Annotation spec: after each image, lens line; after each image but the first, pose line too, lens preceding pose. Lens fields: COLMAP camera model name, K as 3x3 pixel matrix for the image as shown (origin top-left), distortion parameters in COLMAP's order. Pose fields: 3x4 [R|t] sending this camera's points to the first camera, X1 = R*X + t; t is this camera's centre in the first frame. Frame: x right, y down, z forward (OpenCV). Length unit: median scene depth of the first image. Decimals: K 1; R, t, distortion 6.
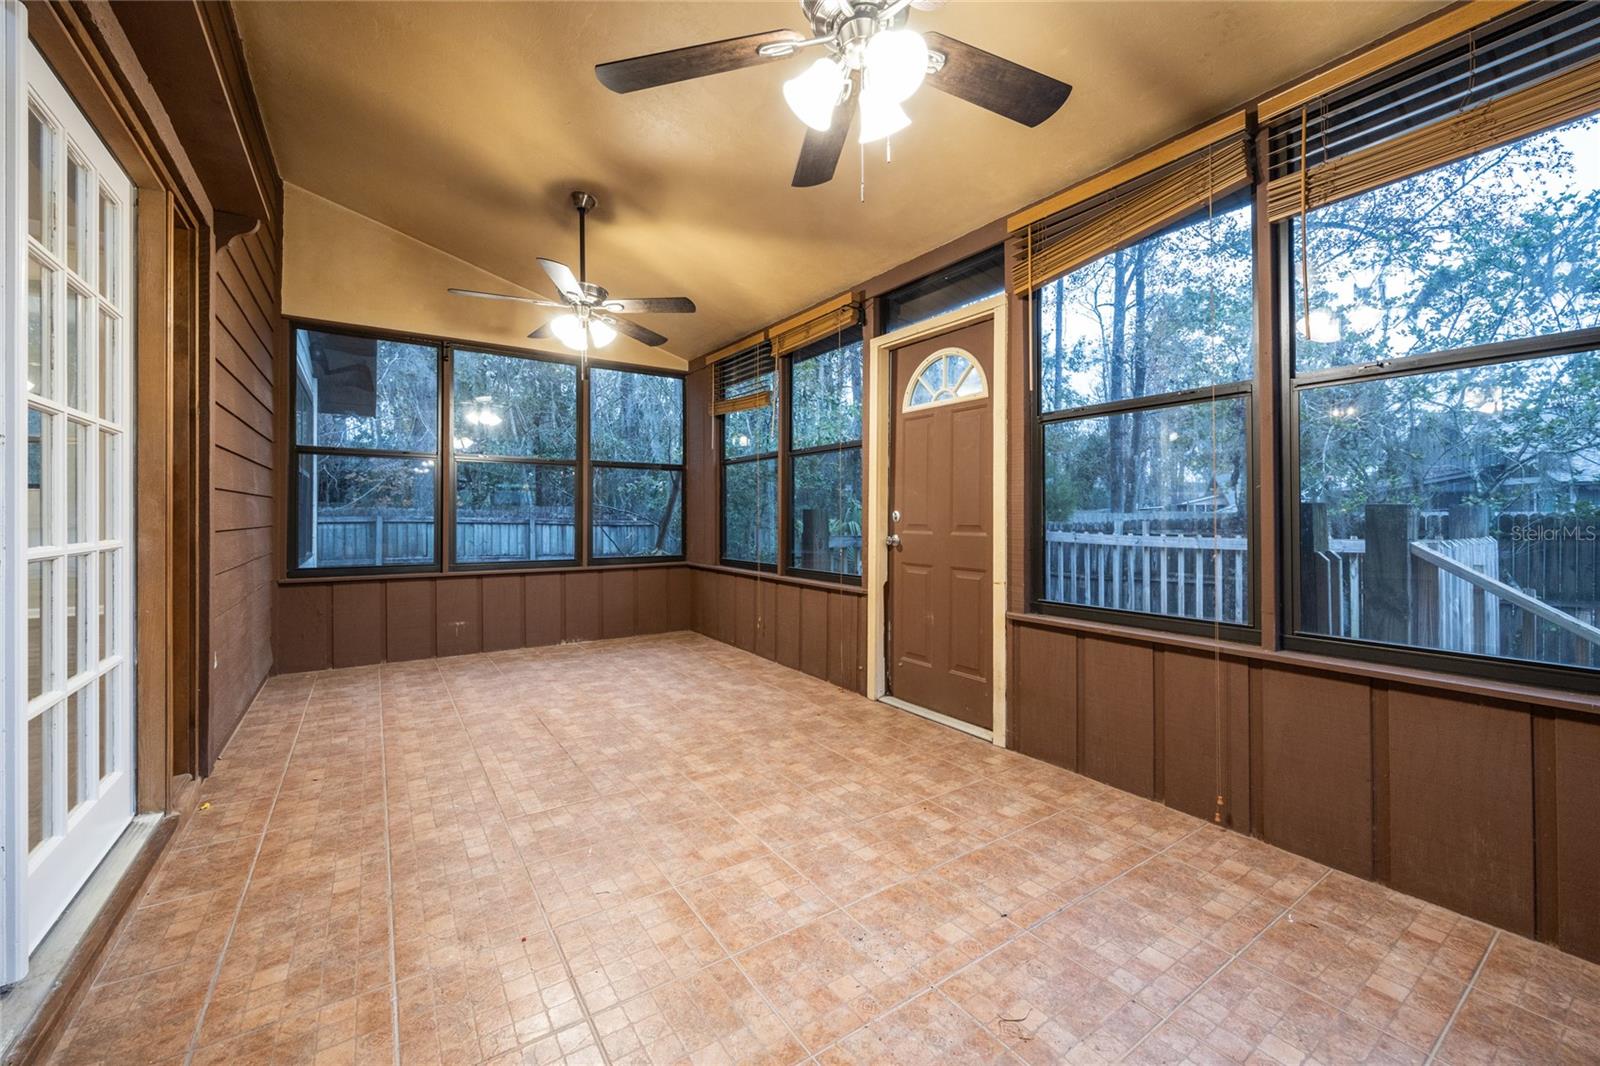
lens RADIAL K [[624.9, 0, 802.4], [0, 624.9, 518.5], [0, 0, 1]] dist [-0.002359, -0.000088]
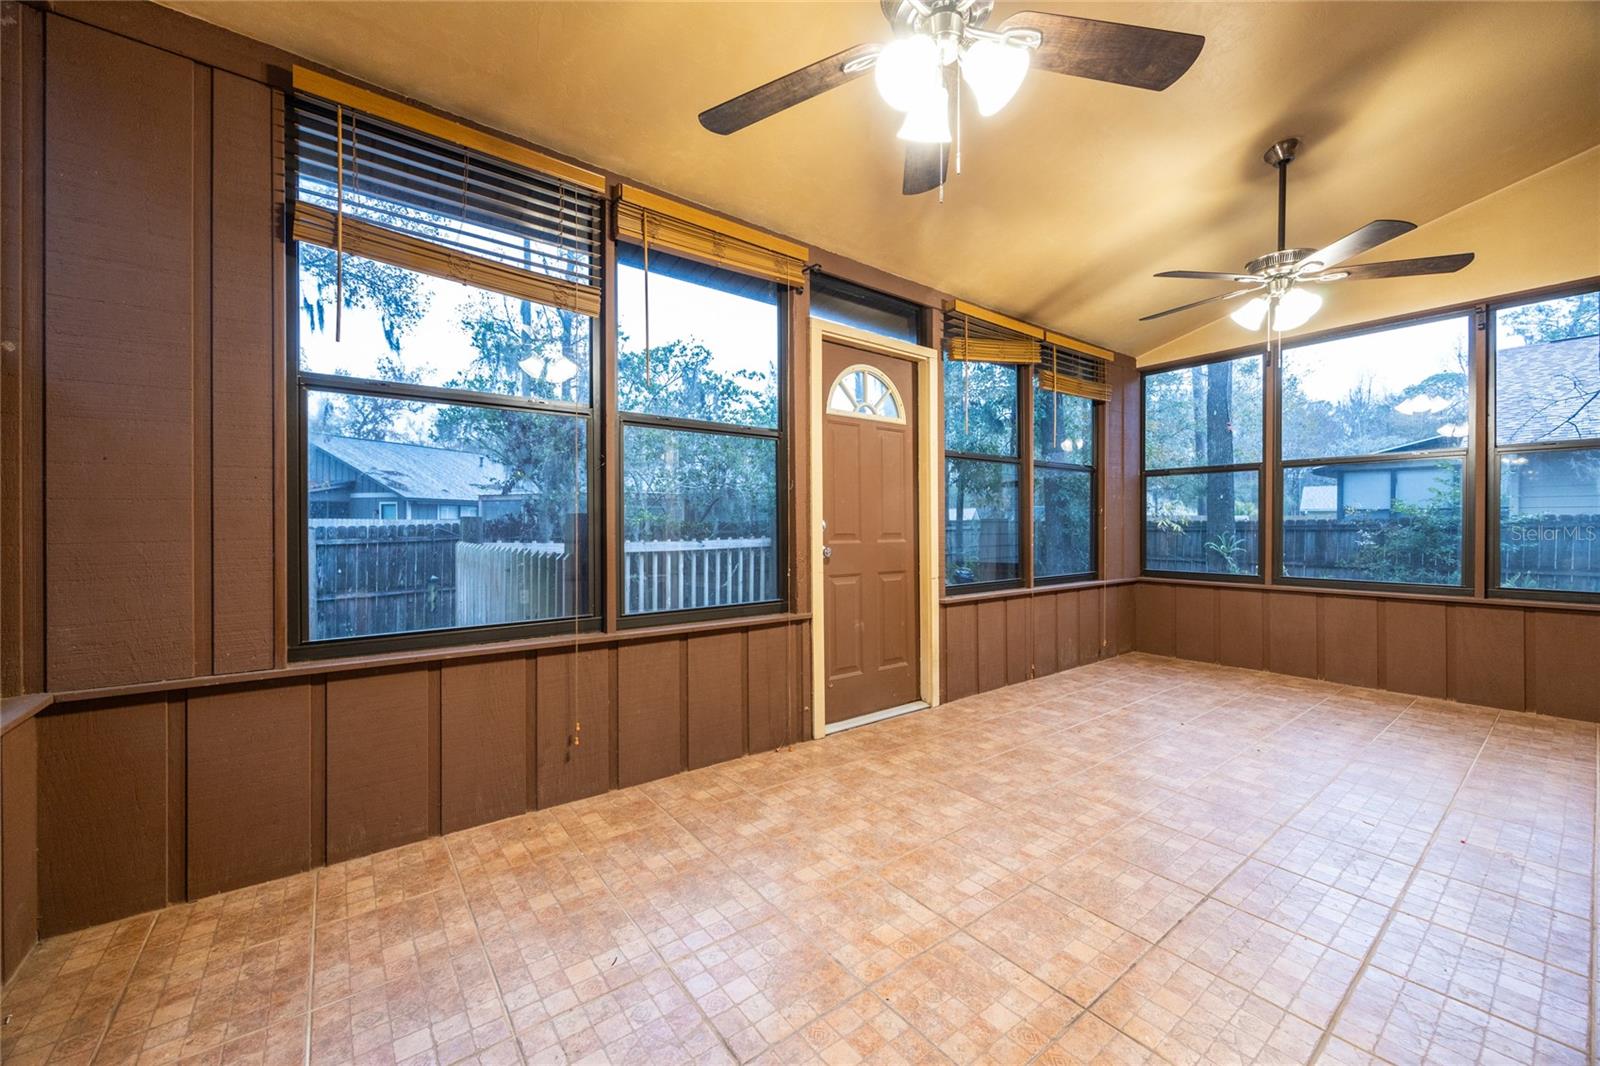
lens RADIAL K [[604.3, 0, 795.2], [0, 604.3, 530.4], [0, 0, 1]] dist [-0.002588, -0.000127]
pose [[-0.039006, -0.010106, 0.999188, -0.902708], [0.003979, 0.999939, 0.010268, -0.006896], [-0.999231, 0.004376, -0.038964, 1.339365]]
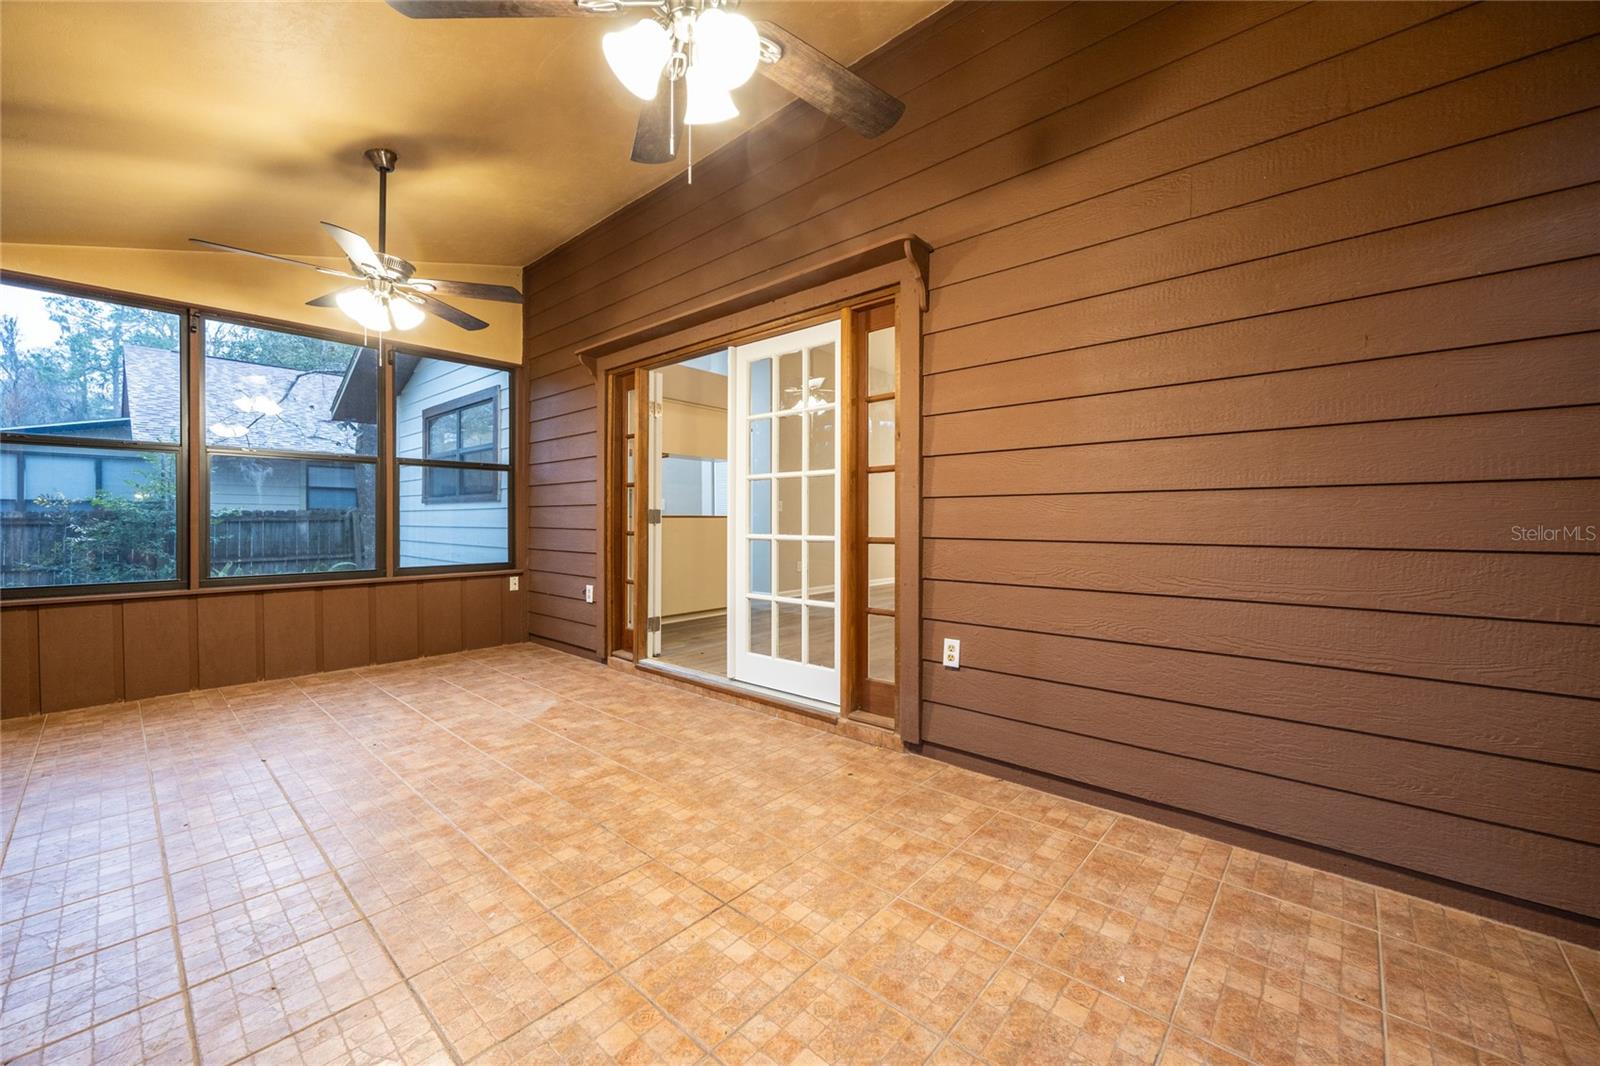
lens RADIAL K [[616.1, 0, 809.2], [0, 616.1, 524.1], [0, 0, 1]] dist [-0.000351, 0.000166]
pose [[-0.970728, -0.005432, -0.240121, -0.394548], [-0.007043, 0.999958, 0.005852, -0.005638], [0.240079, 0.007372, -0.970725, 1.689094]]
